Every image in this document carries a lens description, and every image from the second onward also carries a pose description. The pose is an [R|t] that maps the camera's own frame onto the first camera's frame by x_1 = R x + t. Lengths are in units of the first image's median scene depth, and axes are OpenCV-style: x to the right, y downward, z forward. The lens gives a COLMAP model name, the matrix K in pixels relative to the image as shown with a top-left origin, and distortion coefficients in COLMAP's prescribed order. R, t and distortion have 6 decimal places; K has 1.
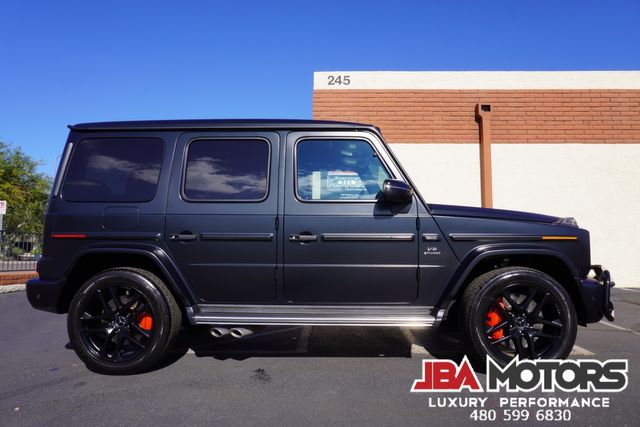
lens RADIAL K [[424.7, 0, 321.6], [0, 424.7, 210.7], [0, 0, 1]] dist [-0.045494, 0.024768]
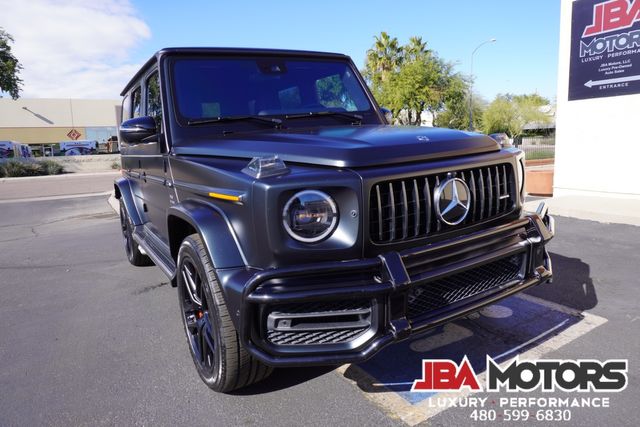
lens RADIAL K [[424.7, 0, 321.6], [0, 424.7, 210.7], [0, 0, 1]] dist [-0.045494, 0.024768]
pose [[0.539349, 0.099275, -0.836210, 0.372043], [0.128043, 0.971811, 0.197961, -0.003283], [0.832290, -0.213841, 0.511434, 0.268816]]
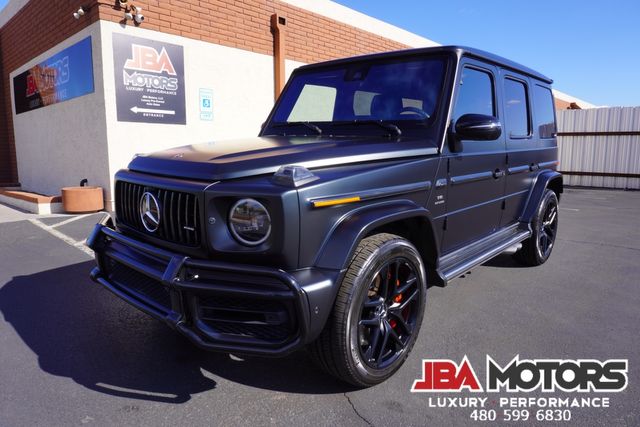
lens RADIAL K [[424.7, 0, 321.6], [0, 424.7, 210.7], [0, 0, 1]] dist [-0.045494, 0.024768]
pose [[0.644255, -0.111280, 0.756672, -0.355396], [-0.068052, 0.977093, 0.201638, -0.010804], [-0.761777, -0.181399, 0.621924, 0.220993]]
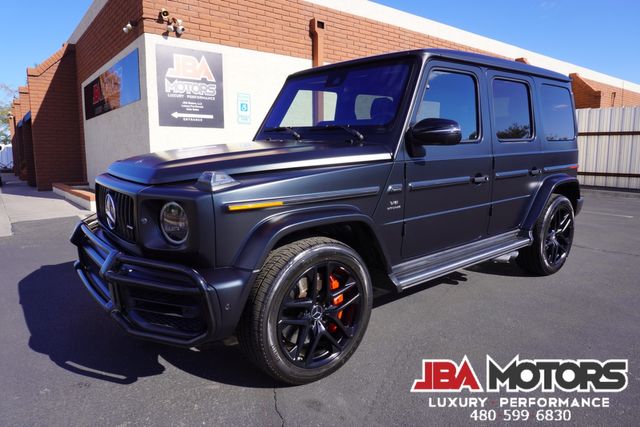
lens RADIAL K [[424.7, 0, 321.6], [0, 424.7, 210.7], [0, 0, 1]] dist [-0.045494, 0.024768]
pose [[0.755635, -0.097423, 0.647707, -0.310505], [-0.054486, 0.976100, 0.210381, -0.019306], [-0.652723, -0.194262, 0.732267, 0.162554]]
